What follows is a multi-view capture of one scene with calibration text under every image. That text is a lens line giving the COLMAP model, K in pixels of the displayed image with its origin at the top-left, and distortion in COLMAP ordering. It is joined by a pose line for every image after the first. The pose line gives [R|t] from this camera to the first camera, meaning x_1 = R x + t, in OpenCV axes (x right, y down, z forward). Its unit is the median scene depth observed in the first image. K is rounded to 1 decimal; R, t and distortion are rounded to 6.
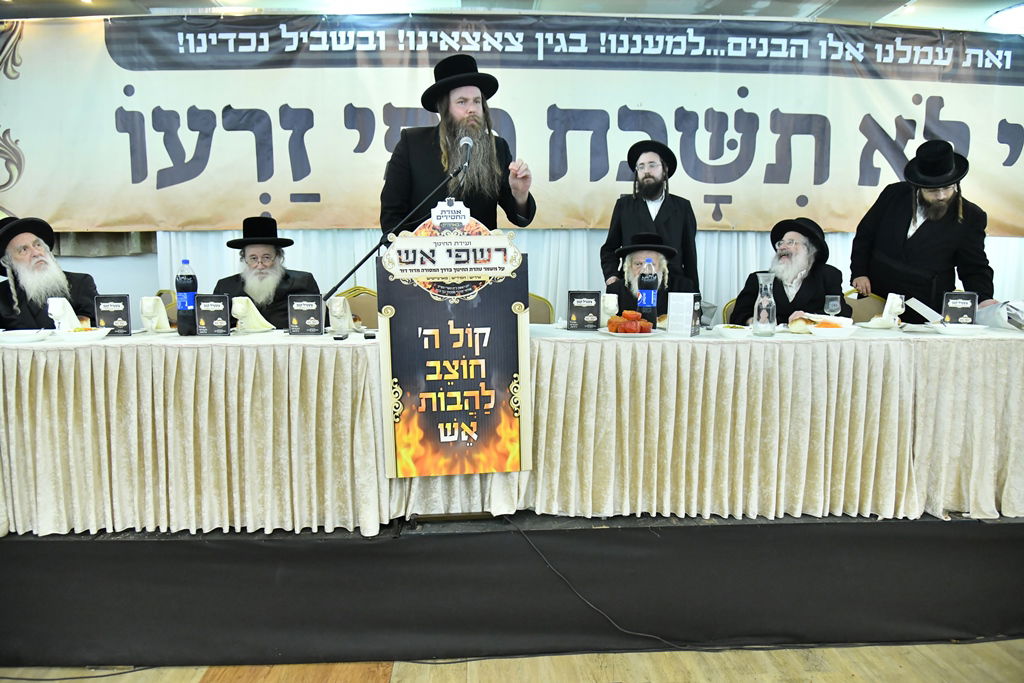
lens RADIAL K [[692.4, 0, 512.2], [0, 692.4, 355.7], [0, 0, 1]] dist [-0.065606, 0.012438]
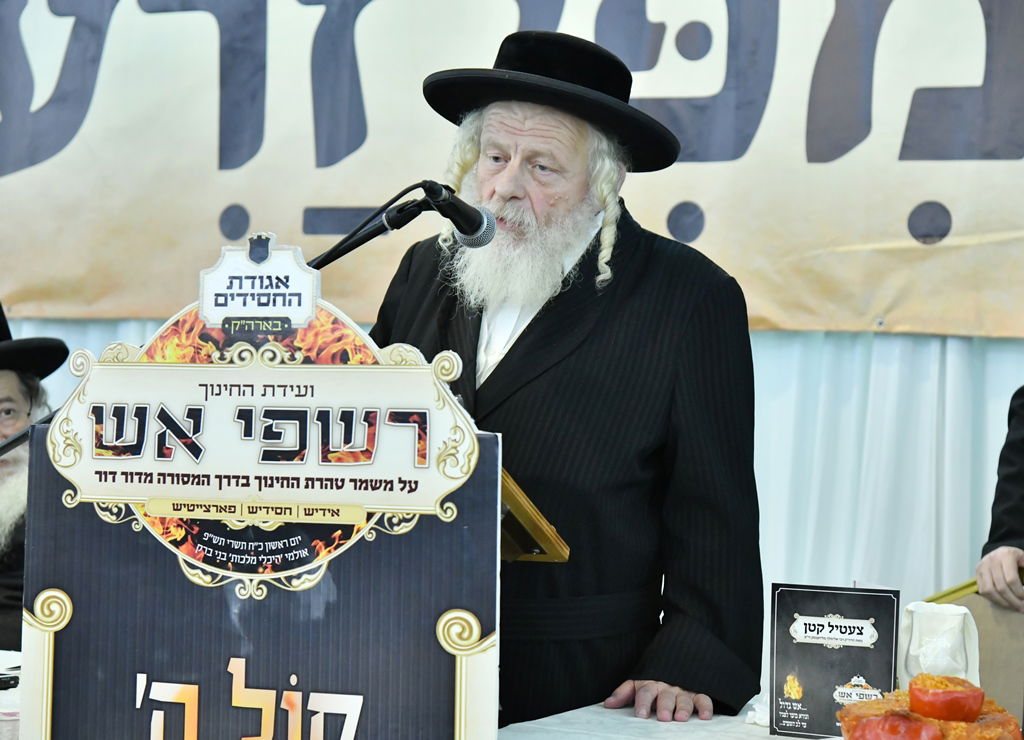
lens RADIAL K [[2454.2, 0, 511.7], [0, 2454.2, 375.1], [0, 0, 1]] dist [-0.027219, 0.000000]
pose [[0.891616, 0.028243, -0.451911, 0.340596], [-0.099123, 0.986019, -0.133944, -0.031020], [0.441809, 0.164221, 0.881950, 0.108094]]
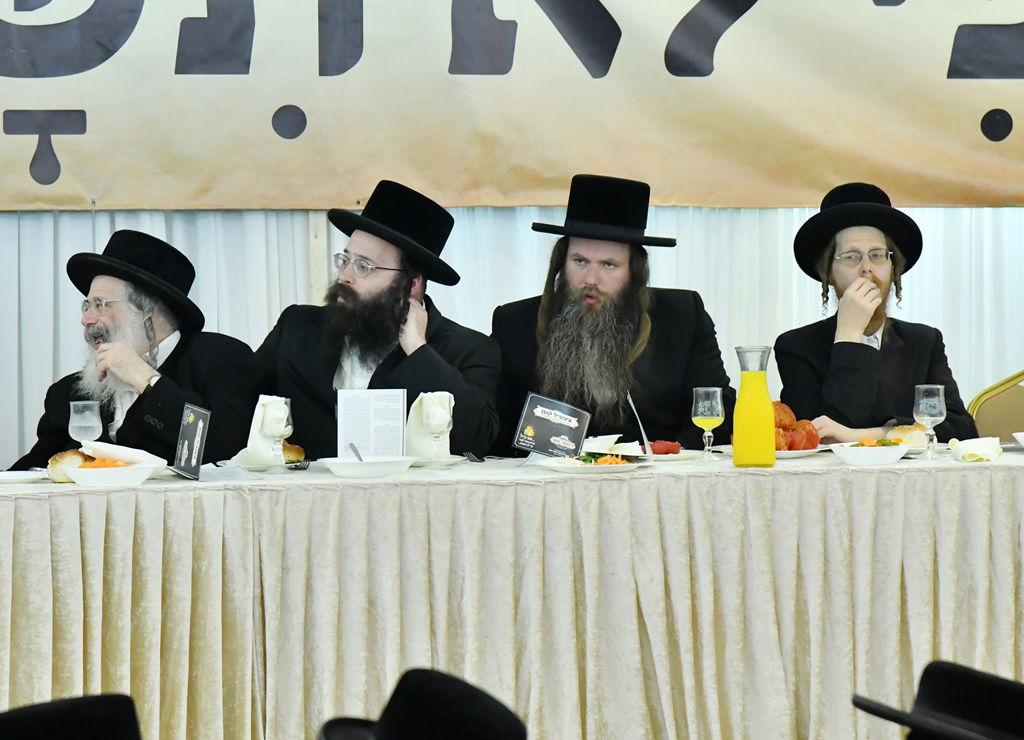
lens RADIAL K [[5110.9, 0, 510.6], [0, 5110.9, 368.3], [0, 0, 1]] dist [-0.499435, 0.000000]
pose [[0.979700, -0.015496, 0.199870, 0.017428], [0.032366, 0.996155, -0.081413, 0.154312], [-0.197840, 0.086230, 0.976434, -2.088657]]
